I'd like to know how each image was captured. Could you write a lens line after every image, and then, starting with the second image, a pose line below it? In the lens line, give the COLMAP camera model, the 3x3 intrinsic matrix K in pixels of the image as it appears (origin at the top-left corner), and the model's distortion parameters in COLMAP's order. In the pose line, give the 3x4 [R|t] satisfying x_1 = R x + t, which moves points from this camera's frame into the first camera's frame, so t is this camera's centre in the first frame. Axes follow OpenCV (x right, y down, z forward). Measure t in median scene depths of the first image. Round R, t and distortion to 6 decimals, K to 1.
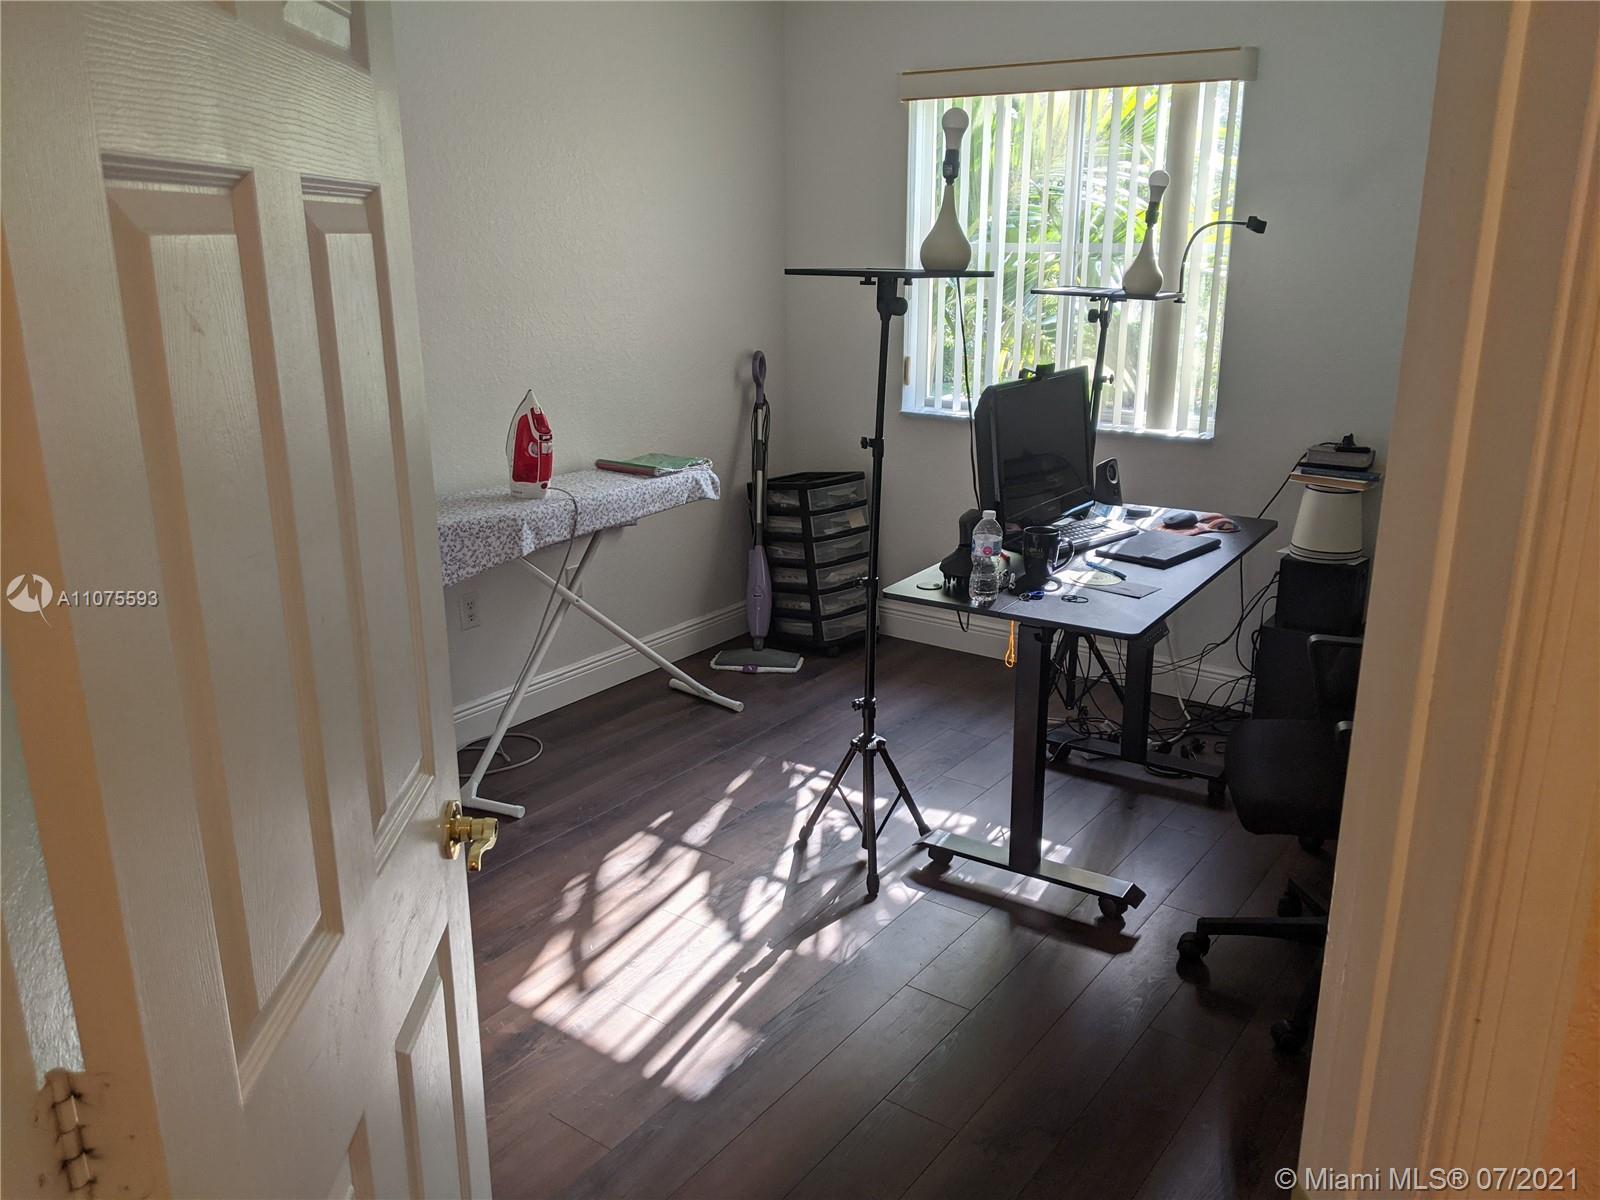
lens RADIAL K [[1276.3, 0, 804.7], [0, 1276.3, 623.7], [0, 0, 1]] dist [0.254723, -0.621586]
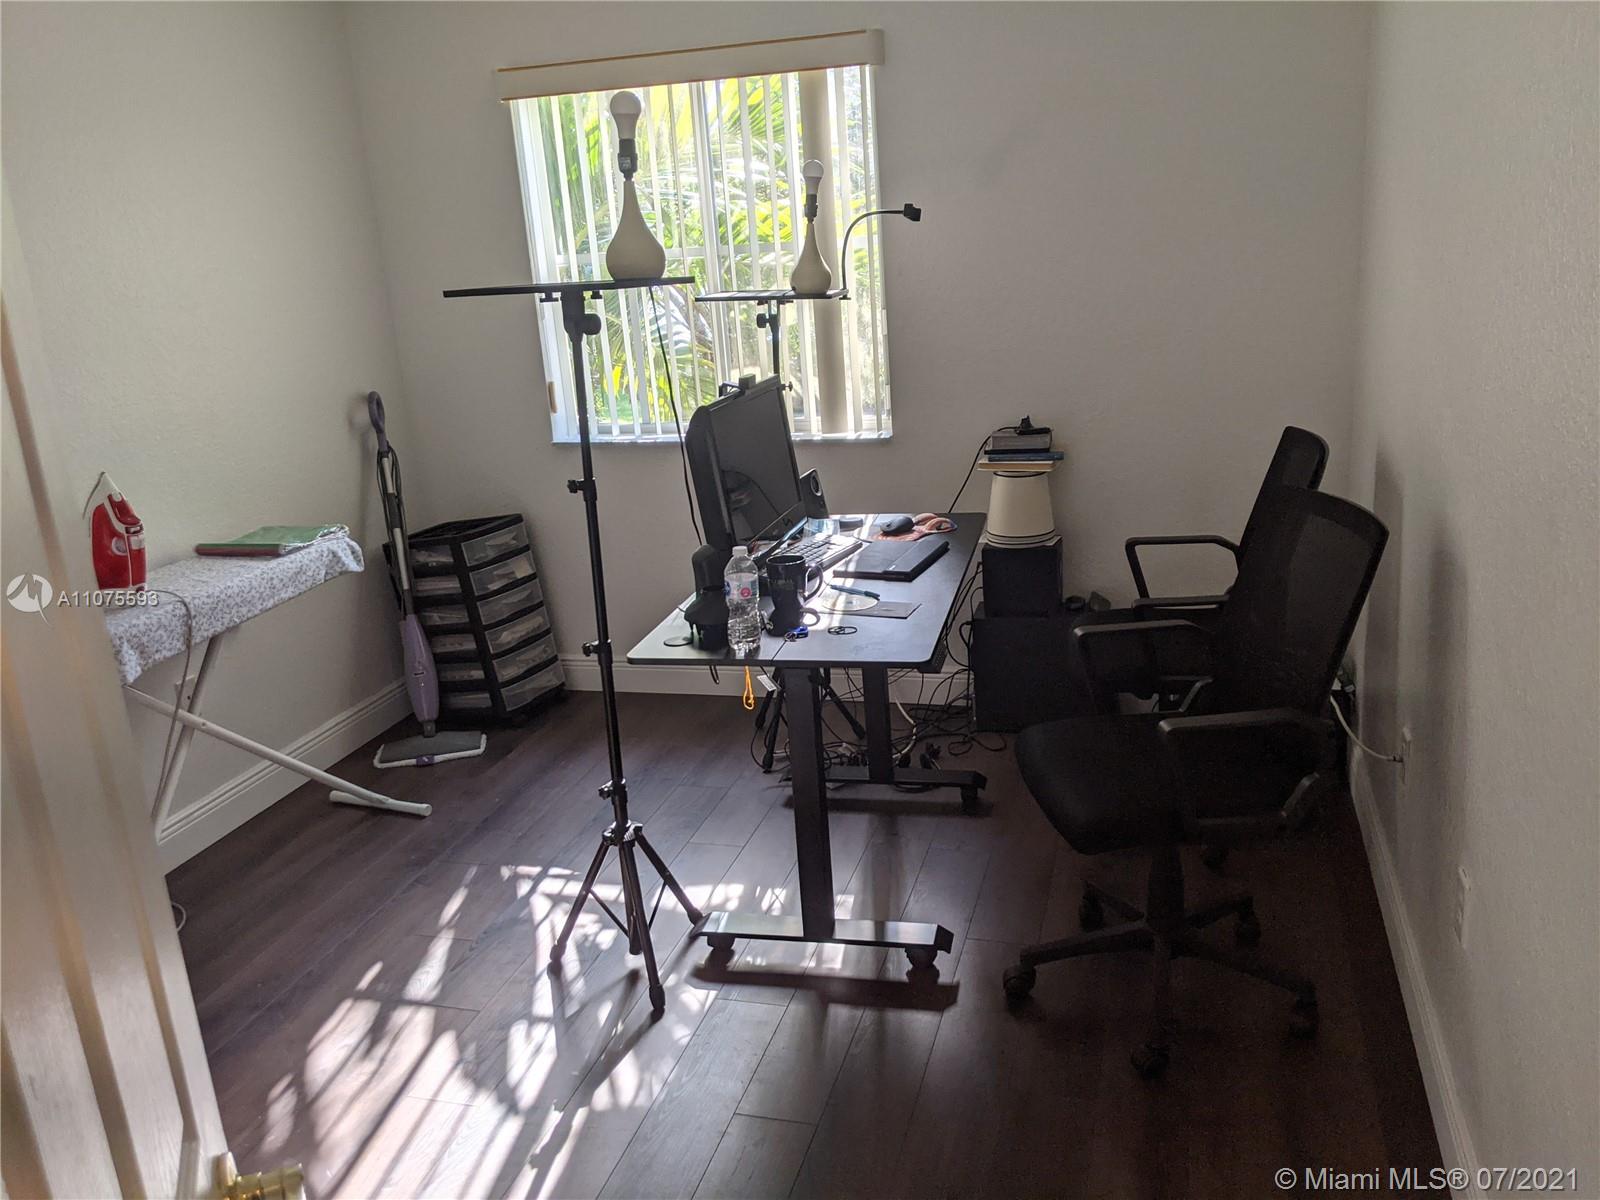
lens RADIAL K [[1283.7, 0, 802.8], [0, 1283.7, 608.6], [0, 0, 1]] dist [0.118811, -0.213738]
pose [[0.940058, -0.156586, 0.302939, -0.065722], [0.163166, 0.986592, 0.003633, -0.033003], [-0.299446, 0.046014, 0.953003, 0.126092]]
